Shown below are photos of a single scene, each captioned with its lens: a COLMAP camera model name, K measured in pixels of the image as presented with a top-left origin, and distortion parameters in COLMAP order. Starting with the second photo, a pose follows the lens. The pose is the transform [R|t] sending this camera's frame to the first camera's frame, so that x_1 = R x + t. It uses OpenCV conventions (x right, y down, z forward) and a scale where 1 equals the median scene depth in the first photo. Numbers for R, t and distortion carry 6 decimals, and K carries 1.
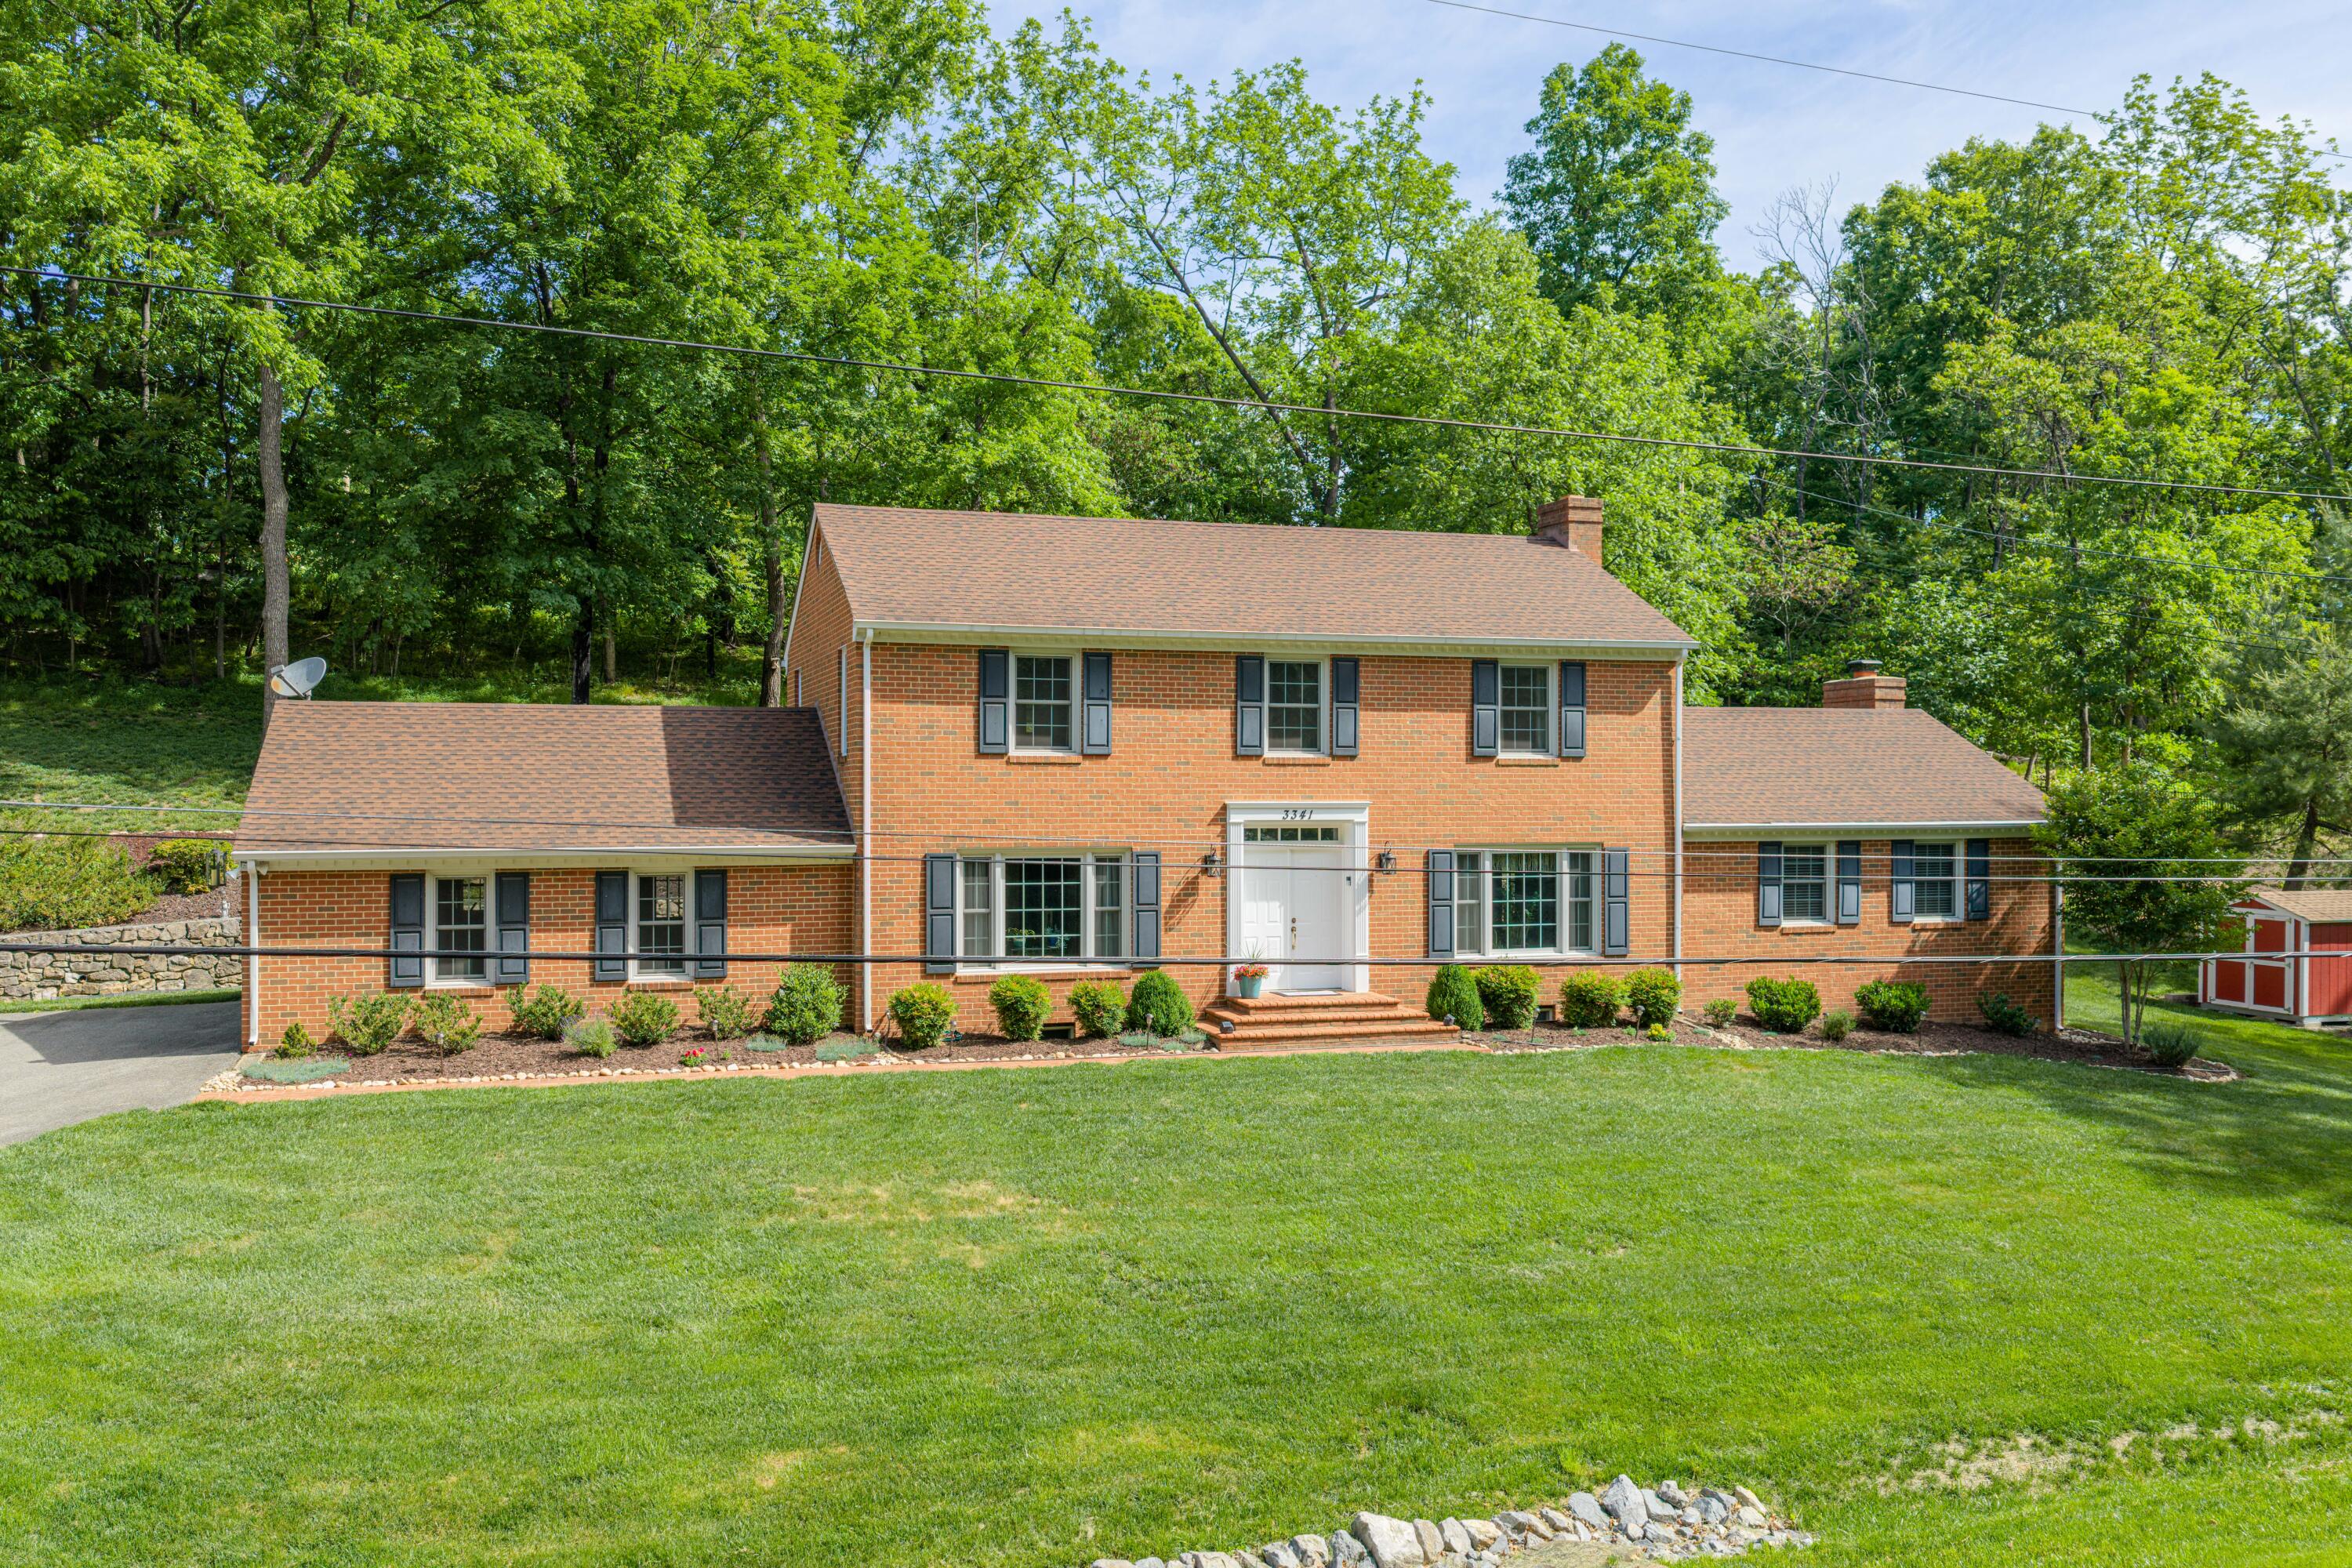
lens RADIAL K [[1948.5, 0, 1173.2], [0, 1948.5, 789.6], [0, 0, 1]] dist [-0.000844, -0.008201]
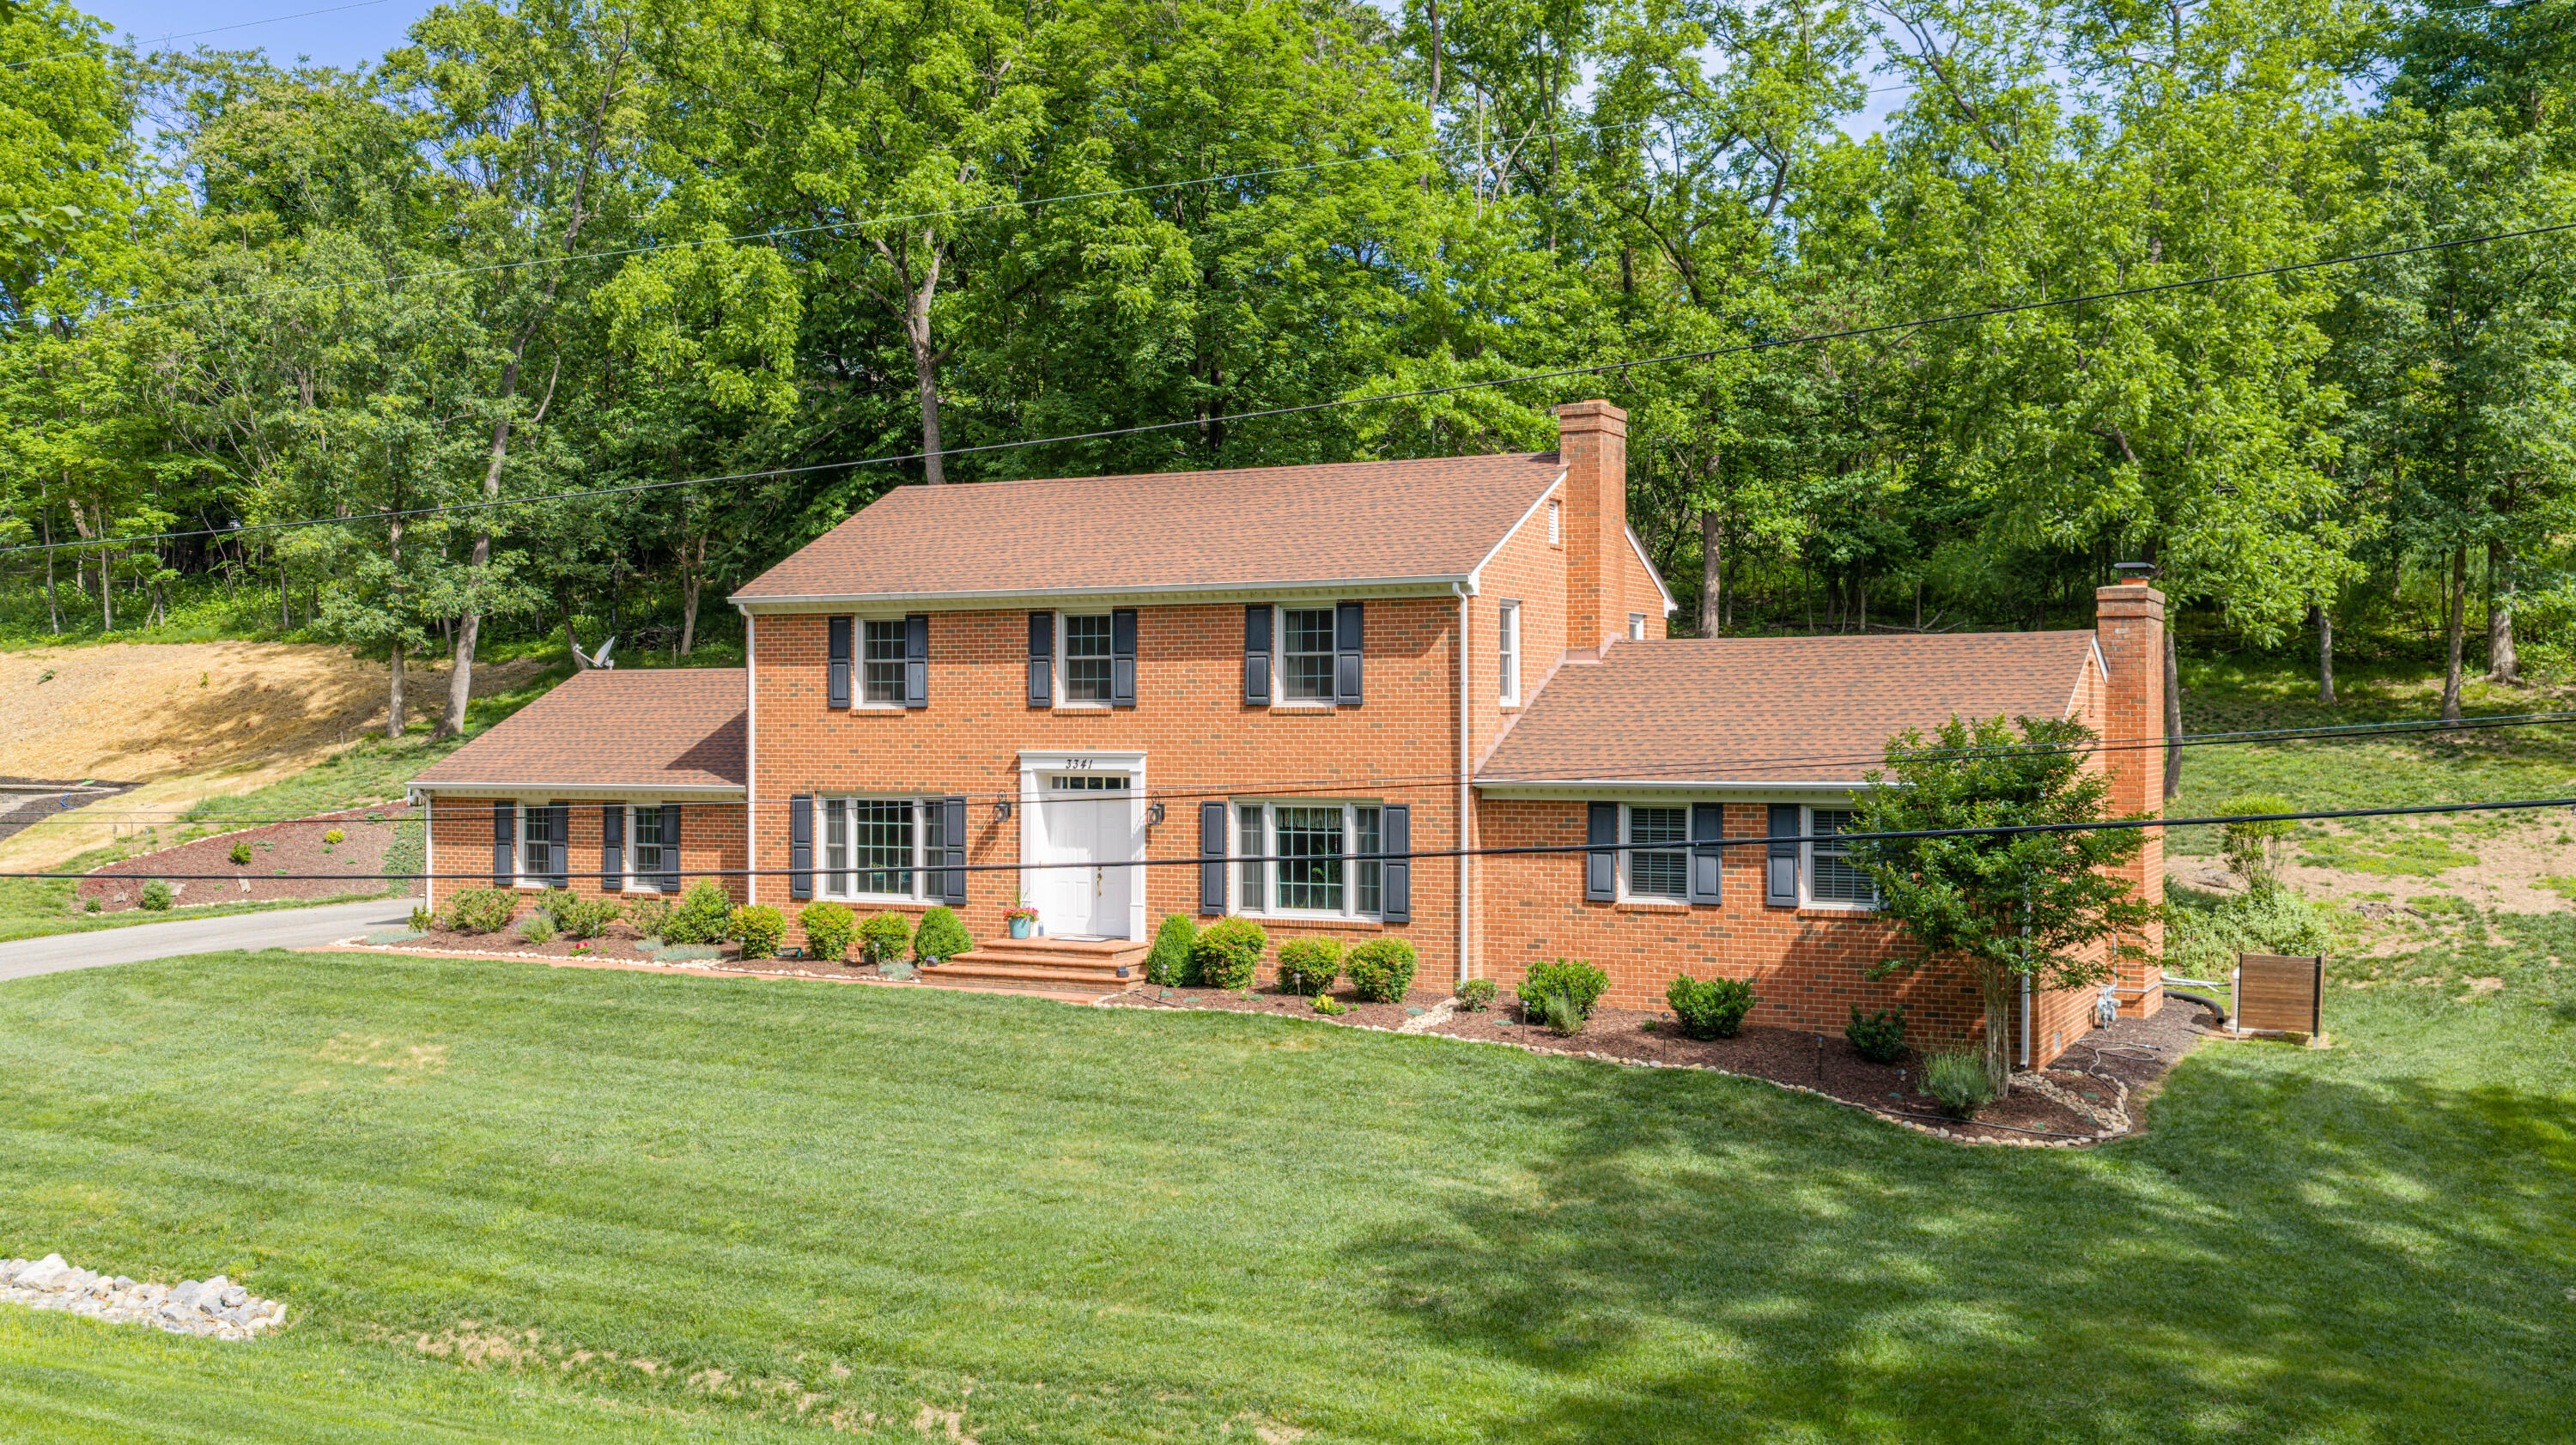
lens RADIAL K [[2065.0, 0, 1288.4], [0, 2065.0, 724.3], [0, 0, 1]] dist [-0.004413, -0.001660]
pose [[0.742472, -0.004001, -0.669865, 0.865730], [-0.000323, 0.999980, -0.006332, -0.001128], [0.669877, 0.004918, 0.742456, 0.263110]]
